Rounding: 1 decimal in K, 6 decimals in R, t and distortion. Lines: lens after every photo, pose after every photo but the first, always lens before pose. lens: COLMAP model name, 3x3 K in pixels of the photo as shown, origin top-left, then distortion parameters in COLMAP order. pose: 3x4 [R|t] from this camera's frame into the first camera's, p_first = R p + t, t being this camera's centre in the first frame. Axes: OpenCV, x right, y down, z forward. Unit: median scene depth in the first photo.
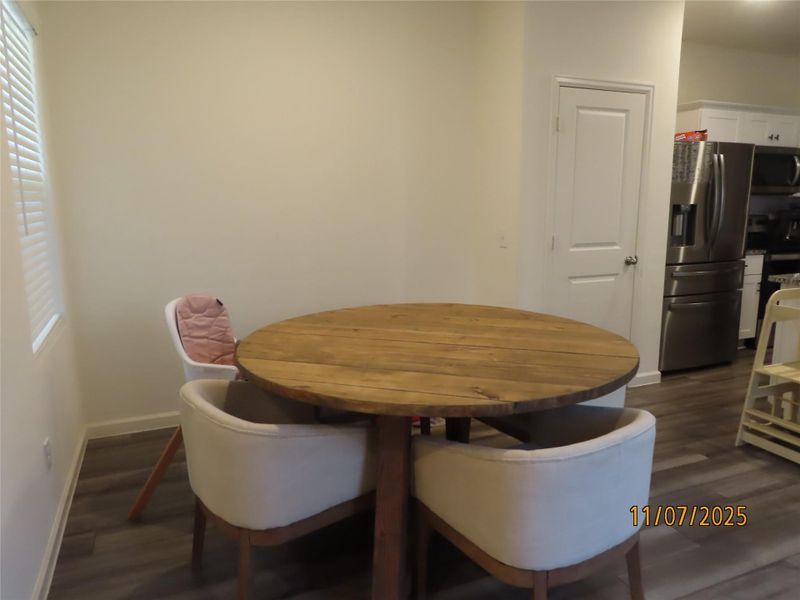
lens RADIAL K [[568.3, 0, 396.9], [0, 568.3, 303.7], [0, 0, 1]] dist [-0.012203, 0.006954]
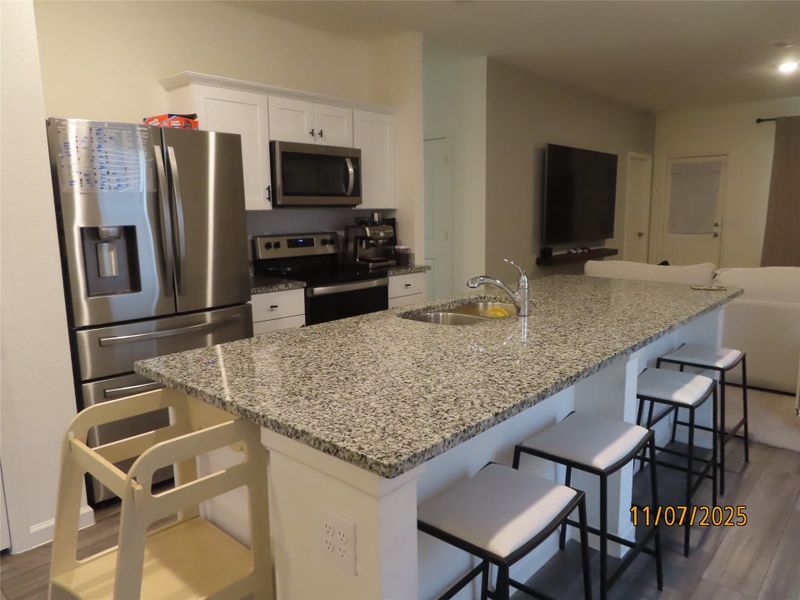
lens RADIAL K [[568.3, 0, 403.8], [0, 568.3, 297.1], [0, 0, 1]] dist [-0.012203, 0.006954]
pose [[0.908612, -0.069593, 0.411803, 0.459594], [0.079033, 0.996854, -0.005917, -0.060028], [-0.410096, 0.037922, 0.911254, 0.267432]]
